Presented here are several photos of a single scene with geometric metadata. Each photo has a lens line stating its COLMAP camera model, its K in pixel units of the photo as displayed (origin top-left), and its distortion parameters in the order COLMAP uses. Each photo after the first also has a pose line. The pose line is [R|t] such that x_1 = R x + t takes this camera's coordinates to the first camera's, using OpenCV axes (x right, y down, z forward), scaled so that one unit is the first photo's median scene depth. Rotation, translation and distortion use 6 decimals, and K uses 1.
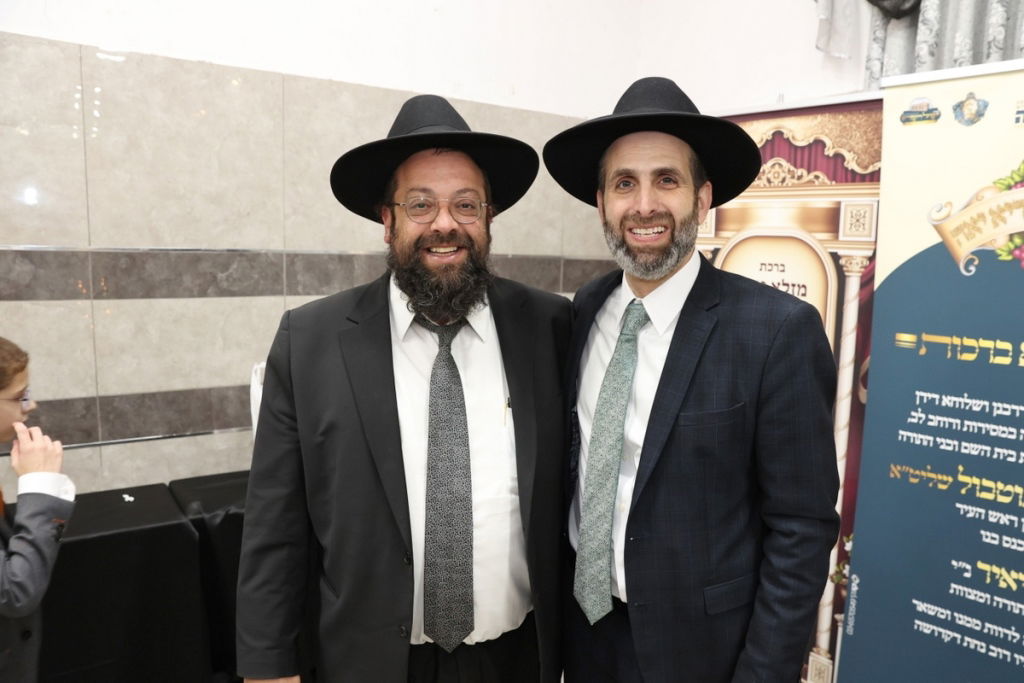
lens RADIAL K [[742.5, 0, 530.4], [0, 742.5, 355.6], [0, 0, 1]] dist [-0.099485, 0.070653]
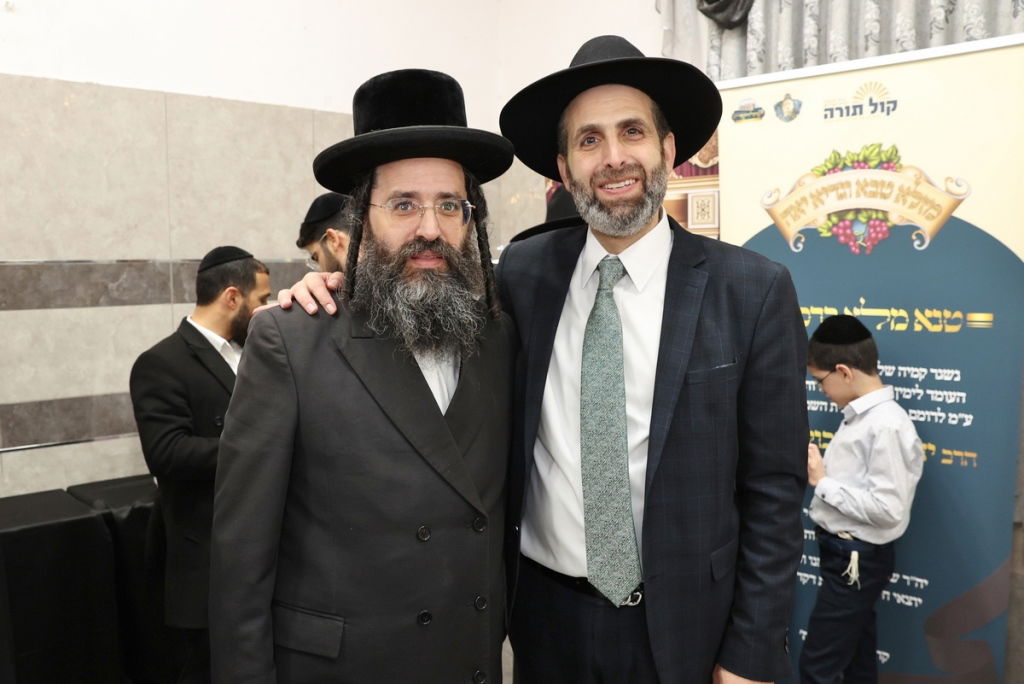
lens RADIAL K [[830.4, 0, 452.2], [0, 830.4, 360.2], [0, 0, 1]] dist [-0.092647, 0.059744]
pose [[0.996428, -0.046829, 0.070276, -0.029698], [0.049466, 0.998117, -0.036275, 0.067719], [-0.068445, 0.039621, 0.996868, -0.205332]]
